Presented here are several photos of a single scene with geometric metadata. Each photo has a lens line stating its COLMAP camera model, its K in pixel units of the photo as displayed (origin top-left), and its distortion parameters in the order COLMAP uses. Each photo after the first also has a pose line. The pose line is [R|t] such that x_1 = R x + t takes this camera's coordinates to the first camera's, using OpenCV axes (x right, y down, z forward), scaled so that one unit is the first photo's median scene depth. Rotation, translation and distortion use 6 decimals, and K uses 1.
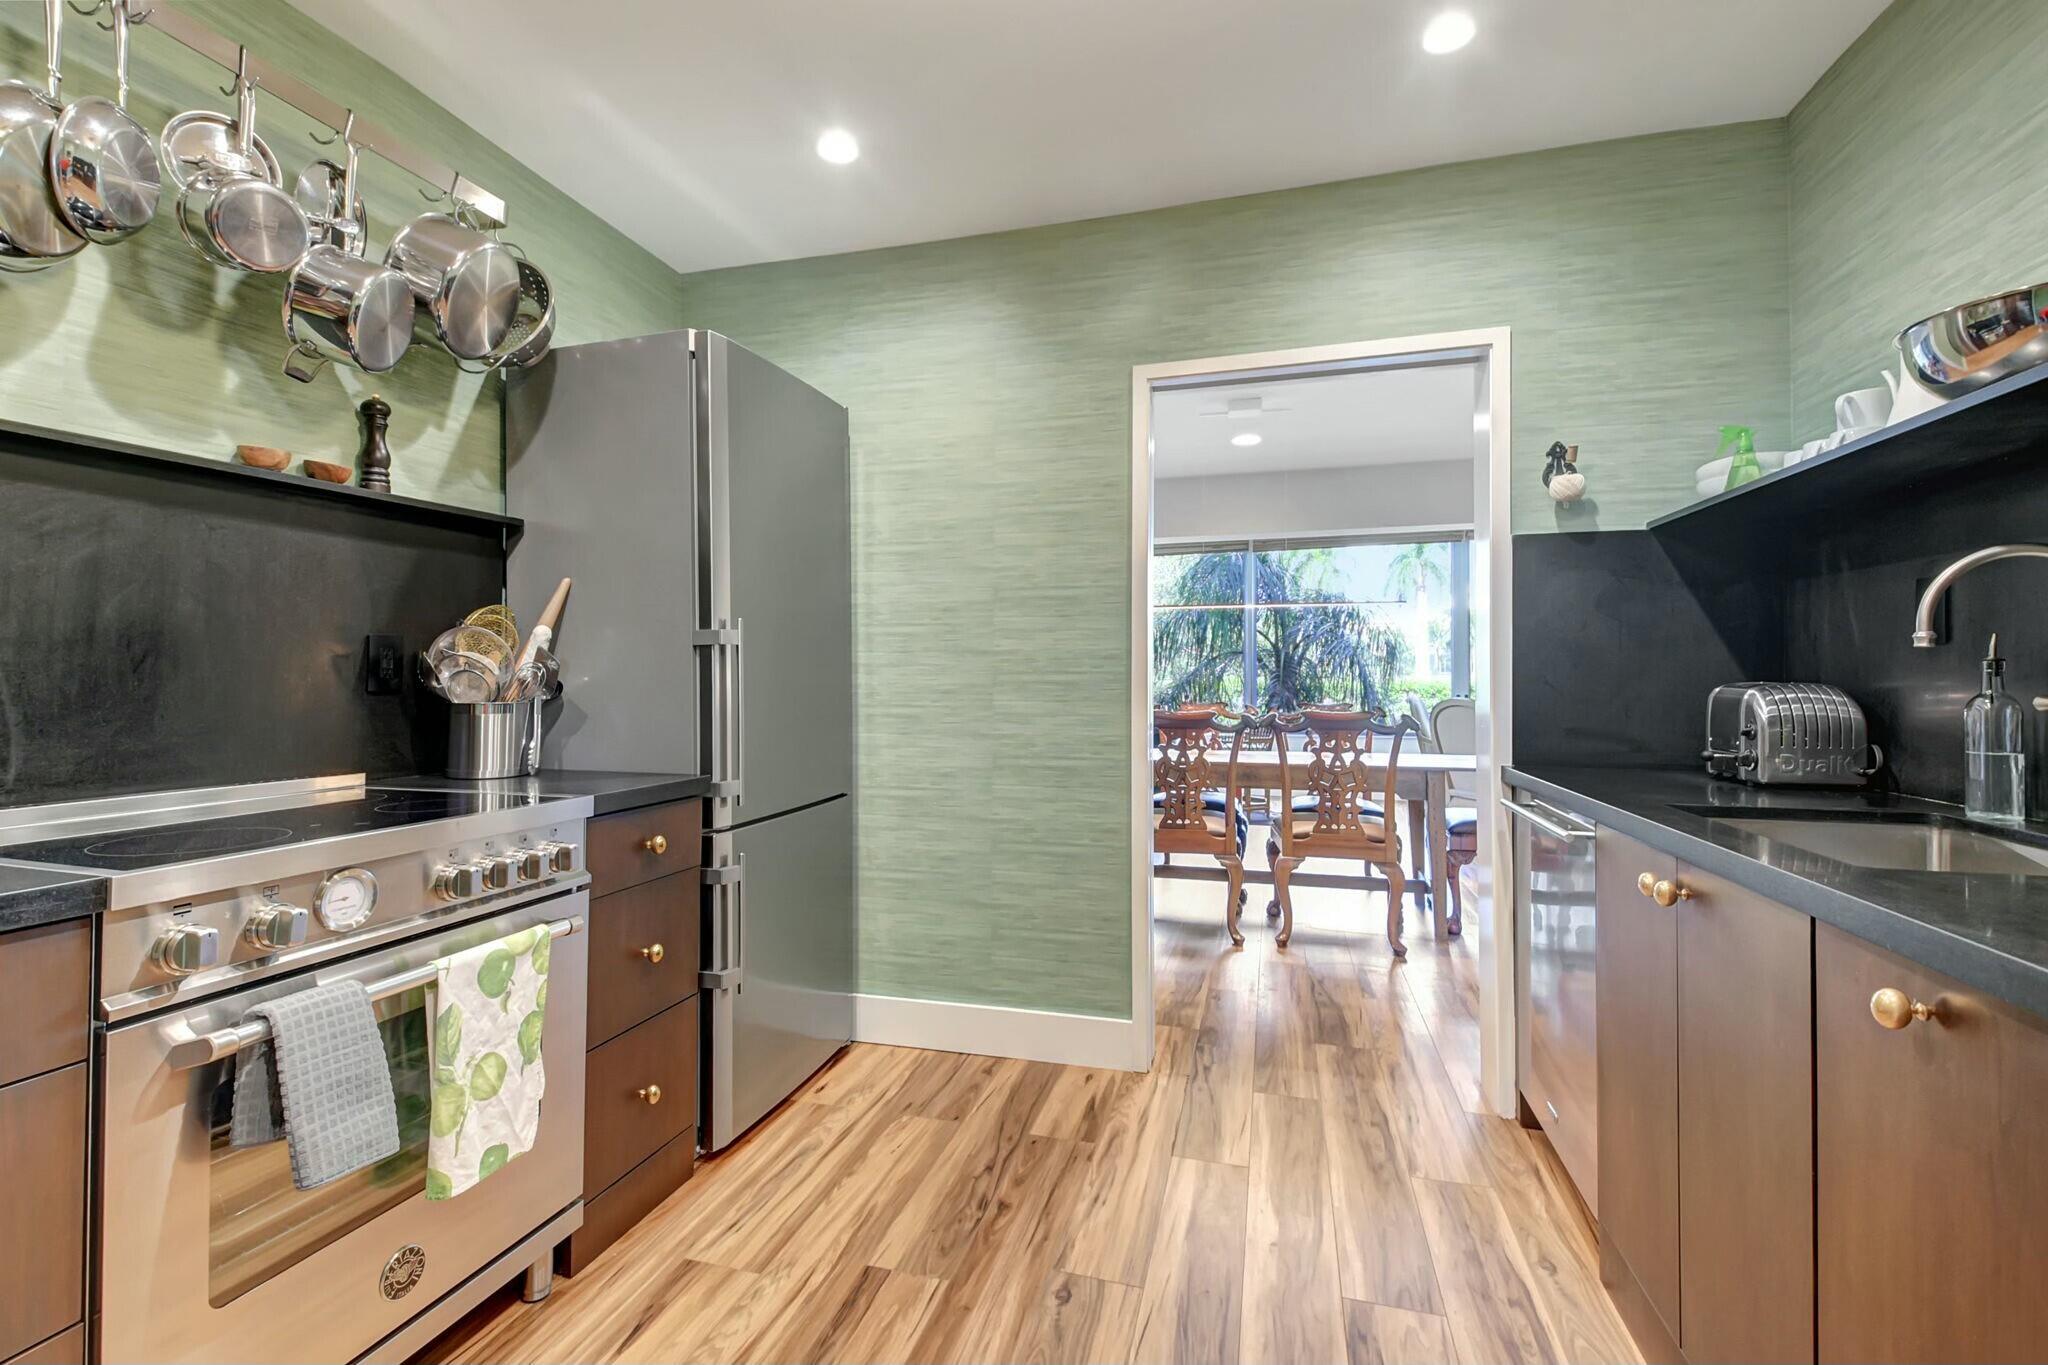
lens RADIAL K [[904.8, 0, 975.5], [0, 904.8, 660.3], [0, 0, 1]] dist [-0.002132, -0.000283]
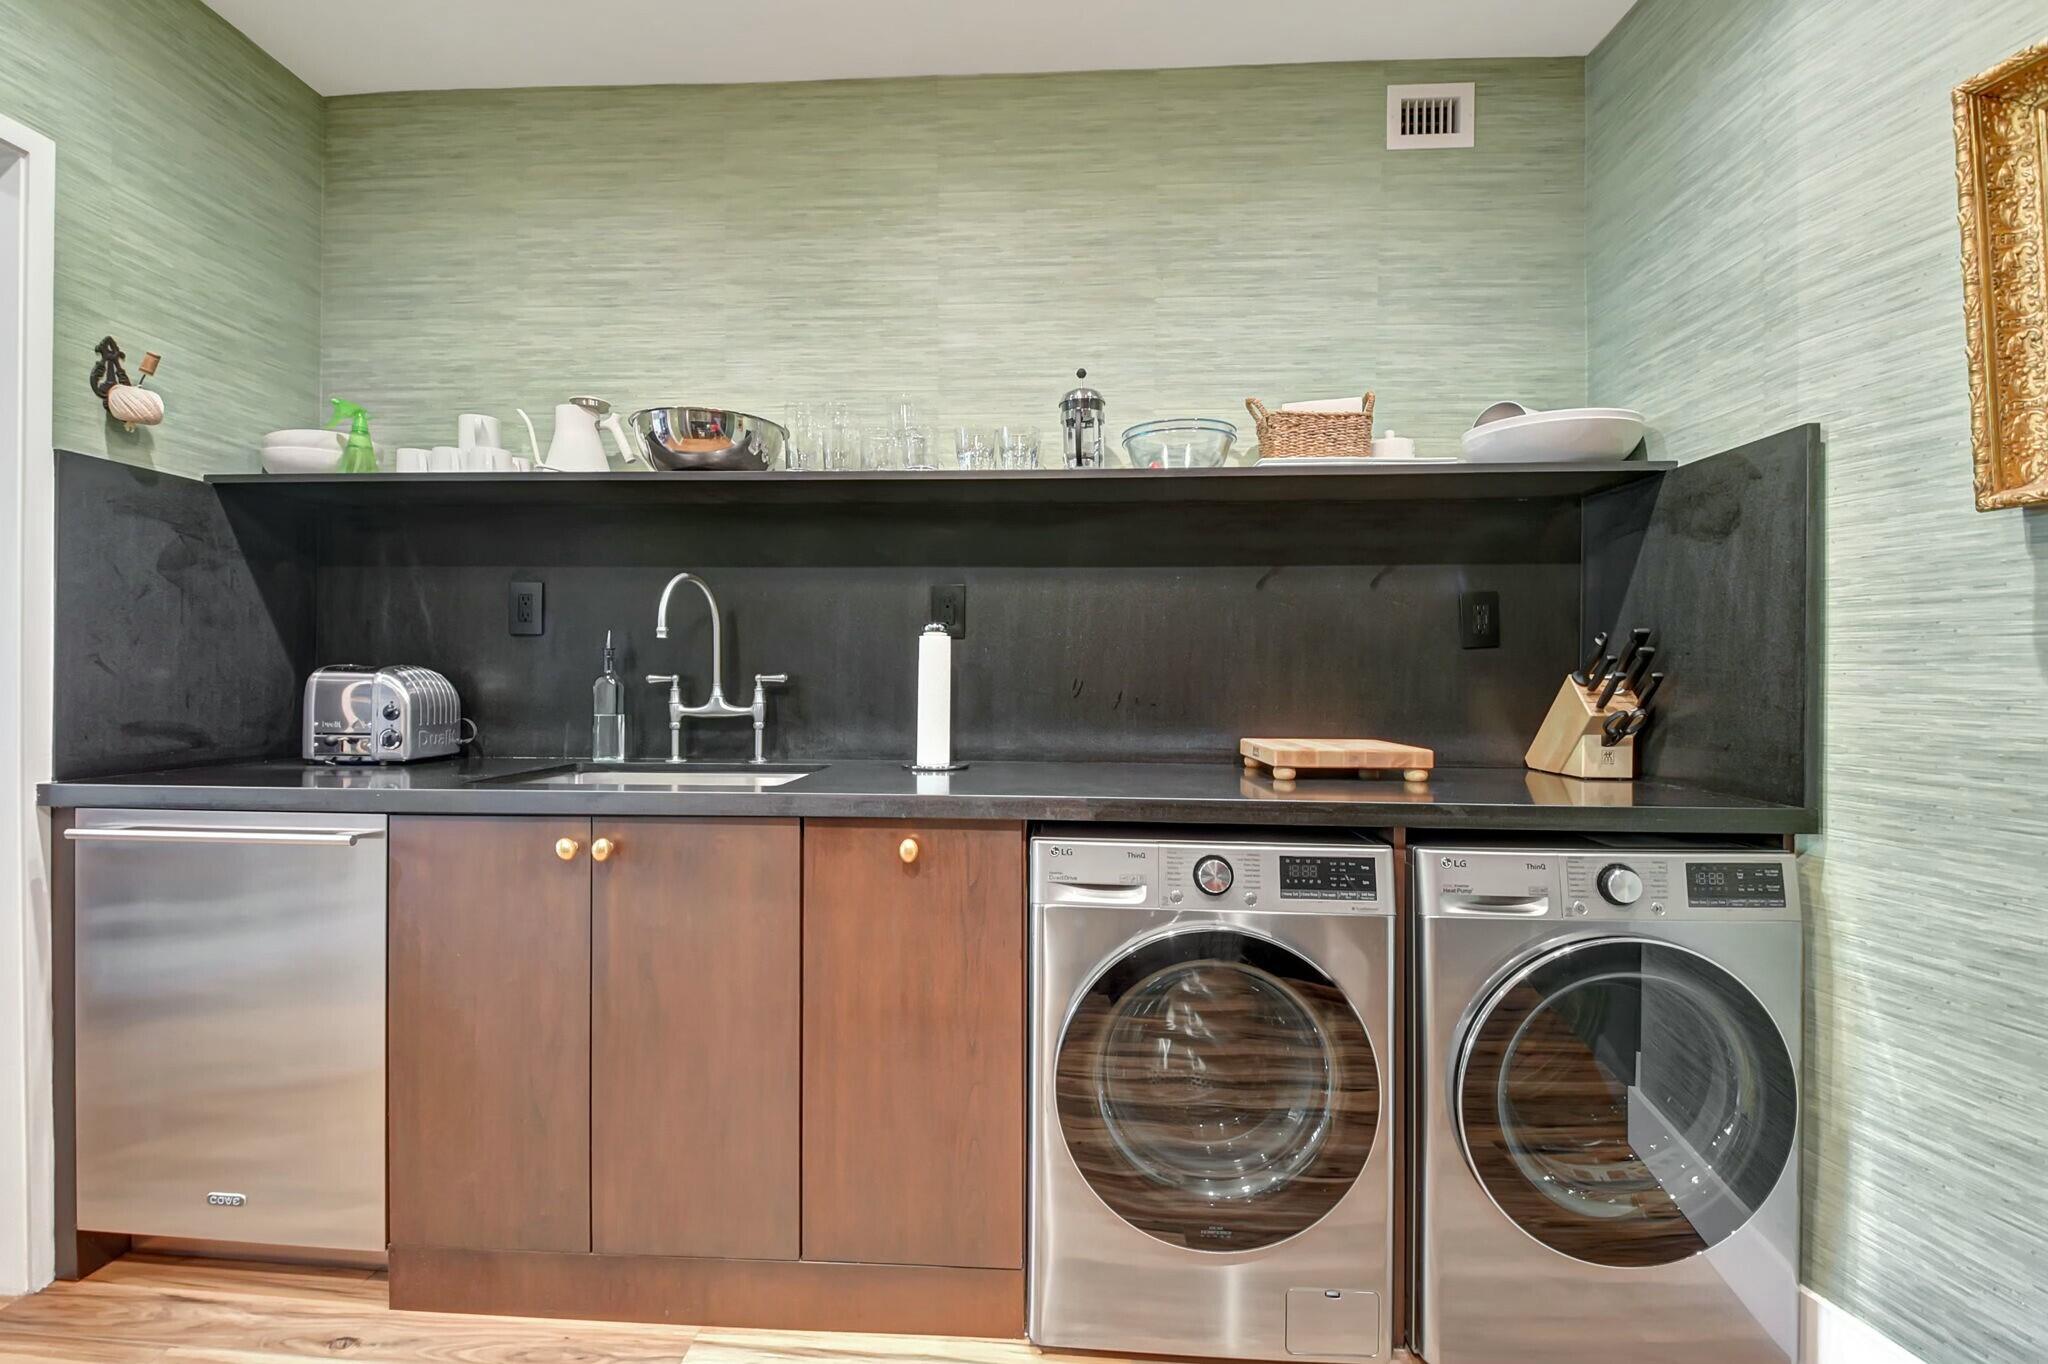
lens RADIAL K [[925.9, 0, 1022.4], [0, 925.9, 694.6], [0, 0, 1]] dist [0.000689, -0.000025]
pose [[-0.229544, -0.018629, 0.973120, -0.287401], [-0.021900, 0.999663, 0.013971, 0.024904], [-0.973052, -0.018104, -0.229874, 0.470108]]
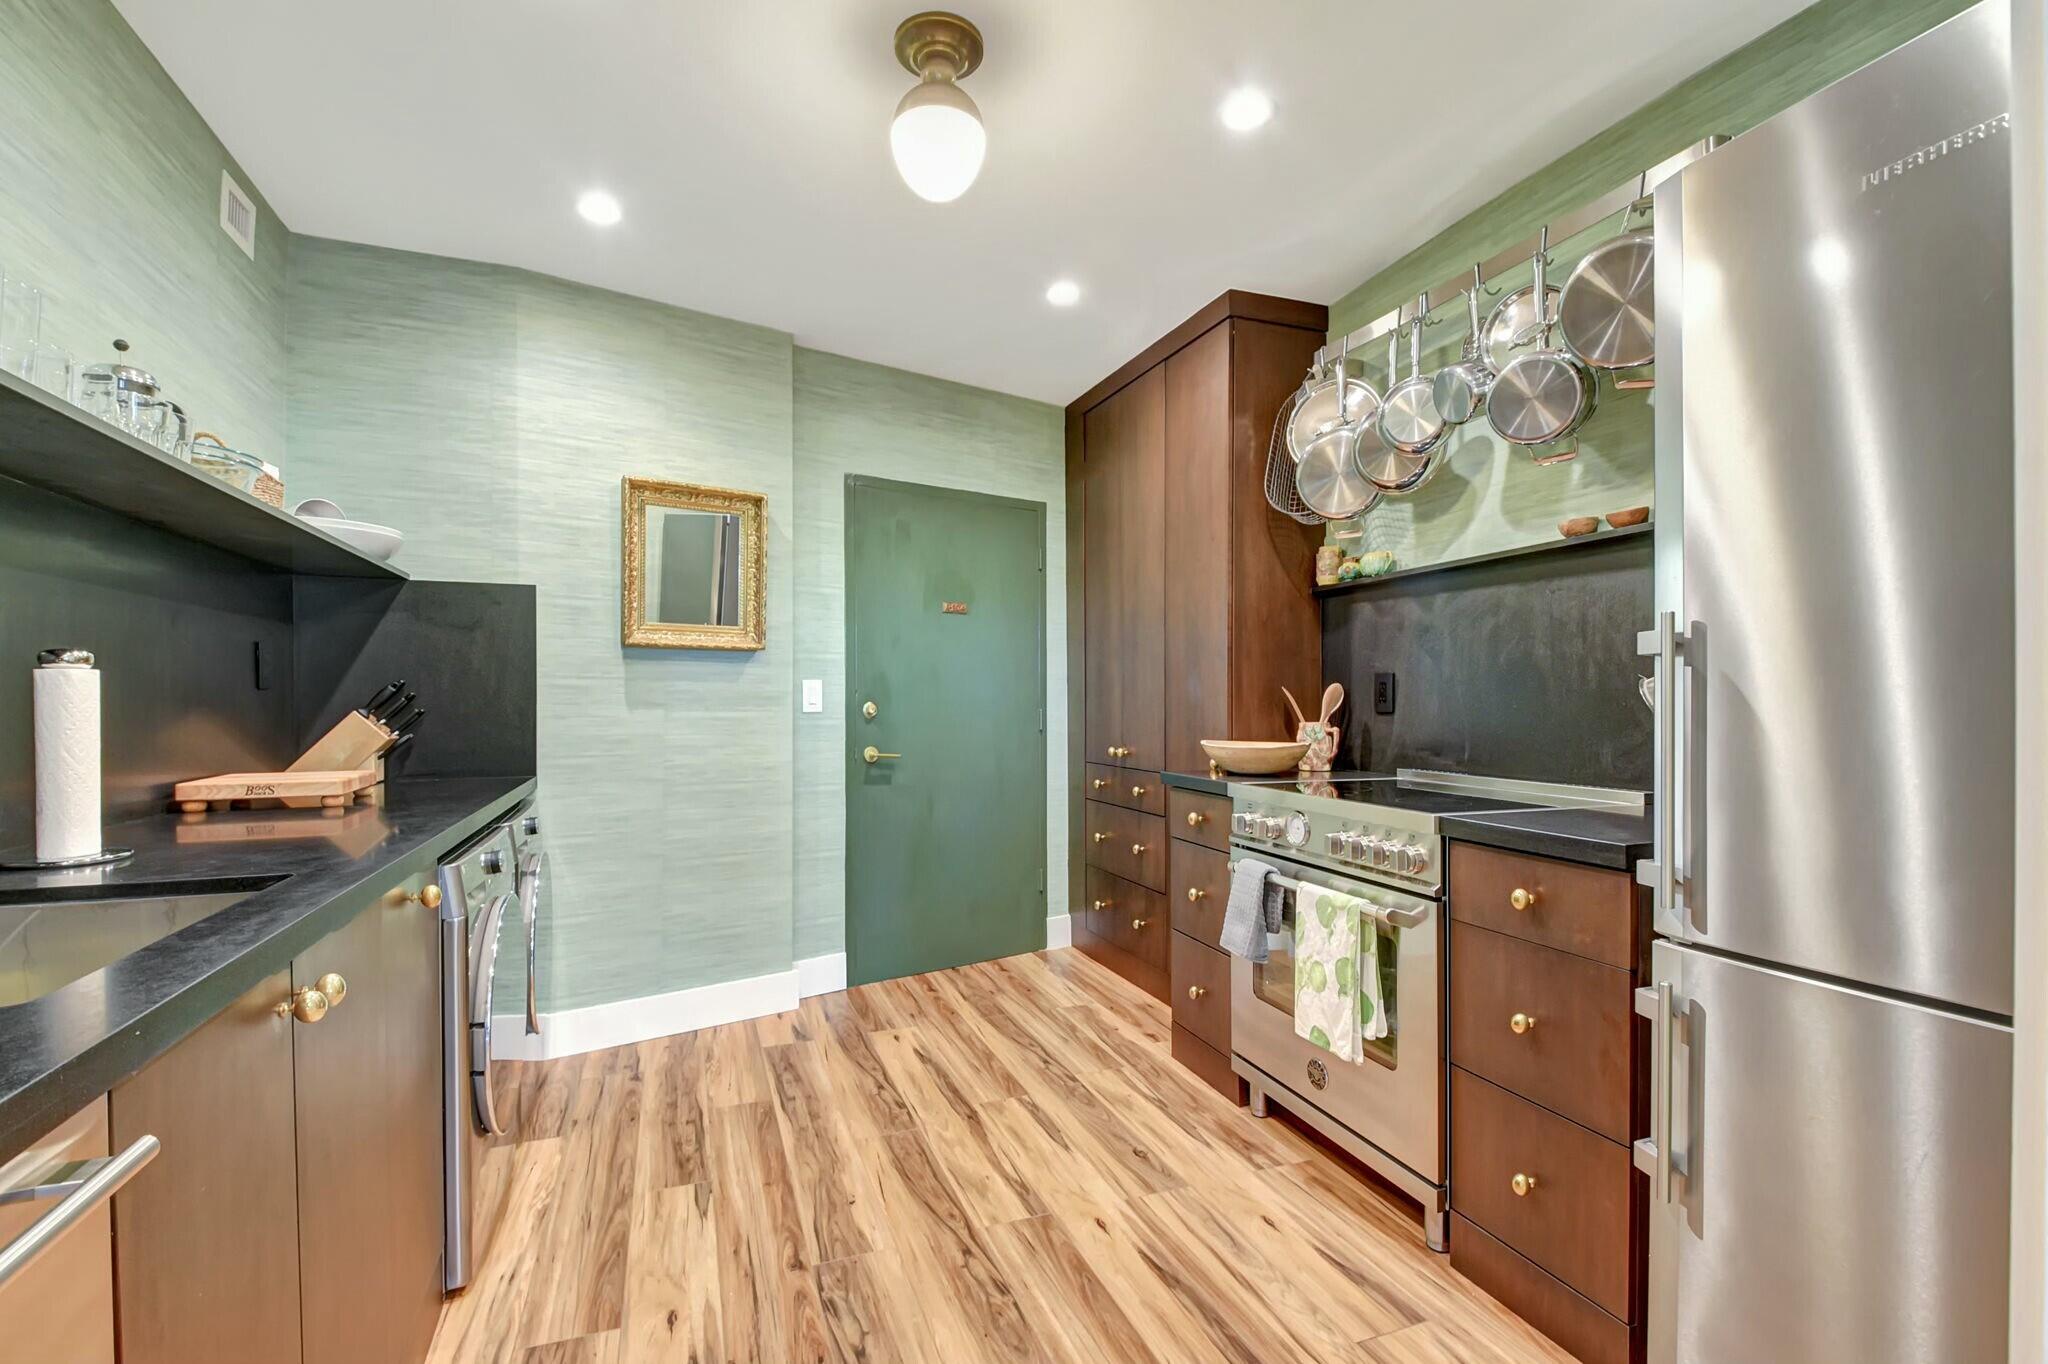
lens RADIAL K [[925.9, 0, 1022.4], [0, 925.9, 694.6], [0, 0, 1]] dist [0.000689, -0.000025]
pose [[-0.775041, -0.001803, -0.631909, 0.505891], [0.011890, 0.999777, -0.017436, 0.017757], [0.631799, -0.021027, -0.774847, 1.226025]]
